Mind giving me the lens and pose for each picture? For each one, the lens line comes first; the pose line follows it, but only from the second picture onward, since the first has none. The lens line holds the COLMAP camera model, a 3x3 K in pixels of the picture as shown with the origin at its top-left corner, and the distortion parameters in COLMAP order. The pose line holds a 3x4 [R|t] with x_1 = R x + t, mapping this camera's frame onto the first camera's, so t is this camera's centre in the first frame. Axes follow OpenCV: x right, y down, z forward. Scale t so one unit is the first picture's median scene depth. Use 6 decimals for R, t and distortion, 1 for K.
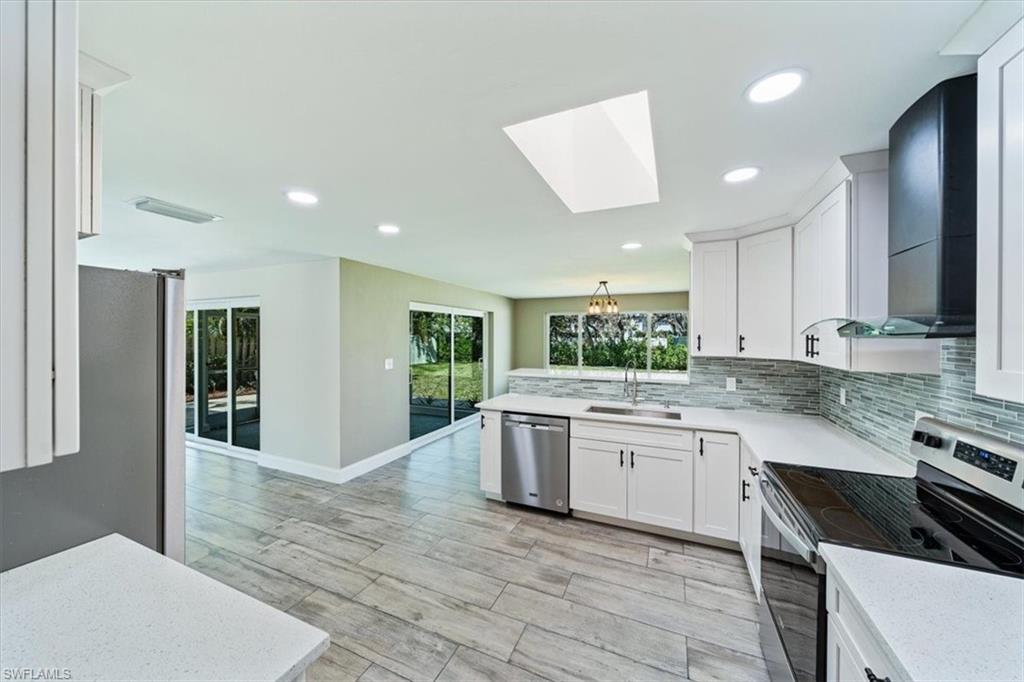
lens RADIAL K [[352.6, 0, 515.5], [0, 352.6, 338.9], [0, 0, 1]] dist [-0.002864, -0.000066]
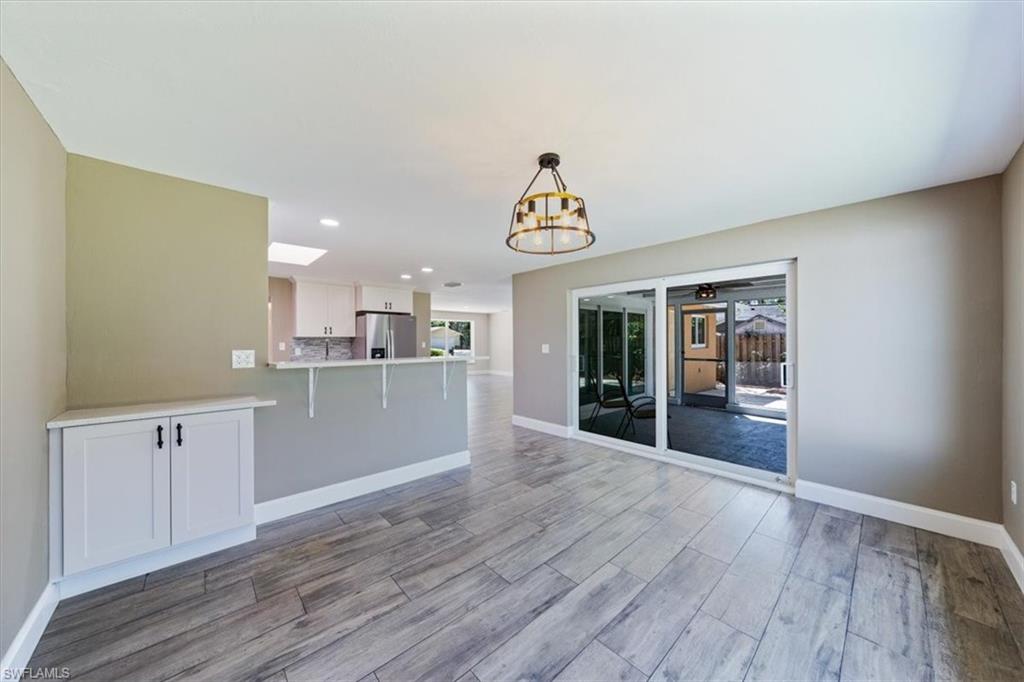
lens RADIAL K [[352.6, 0, 516.3], [0, 352.6, 338.6], [0, 0, 1]] dist [-0.002864, -0.000066]
pose [[-0.390902, -0.004839, -0.920419, 0.485633], [-0.004425, 0.999985, -0.003378, 0.027350], [0.920421, 0.002752, -0.390918, 0.877154]]
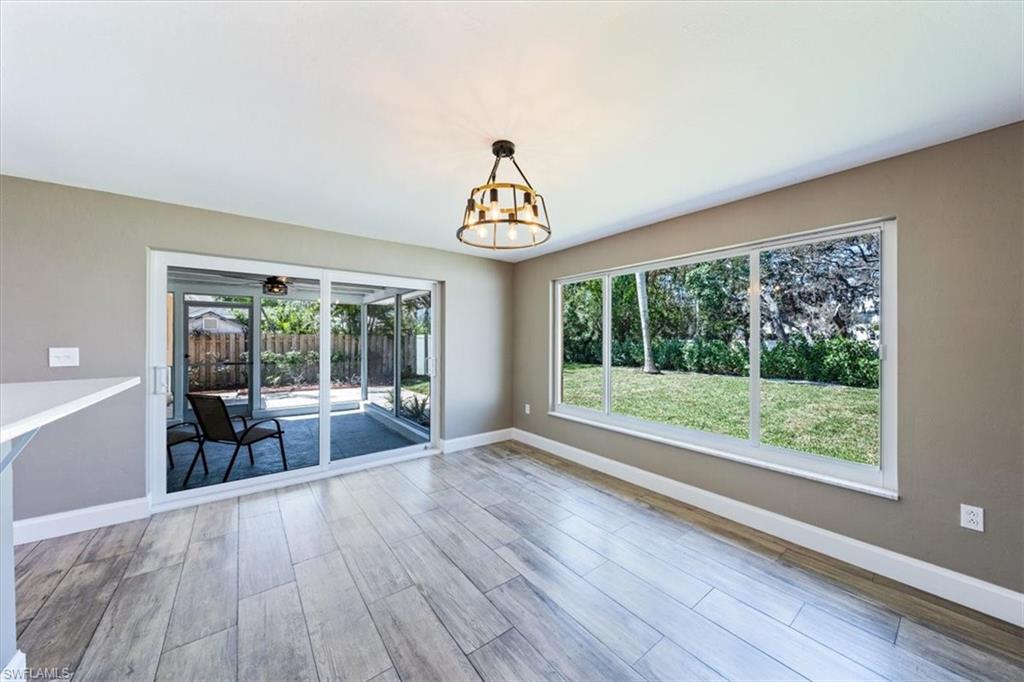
lens RADIAL K [[352.6, 0, 514.6], [0, 352.6, 341.6], [0, 0, 1]] dist [-0.002864, -0.000066]
pose [[0.882428, 0.002315, -0.470442, 0.326755], [-0.003822, 0.999990, -0.002248, 0.029114], [0.470433, 0.003781, 0.882428, 0.521917]]
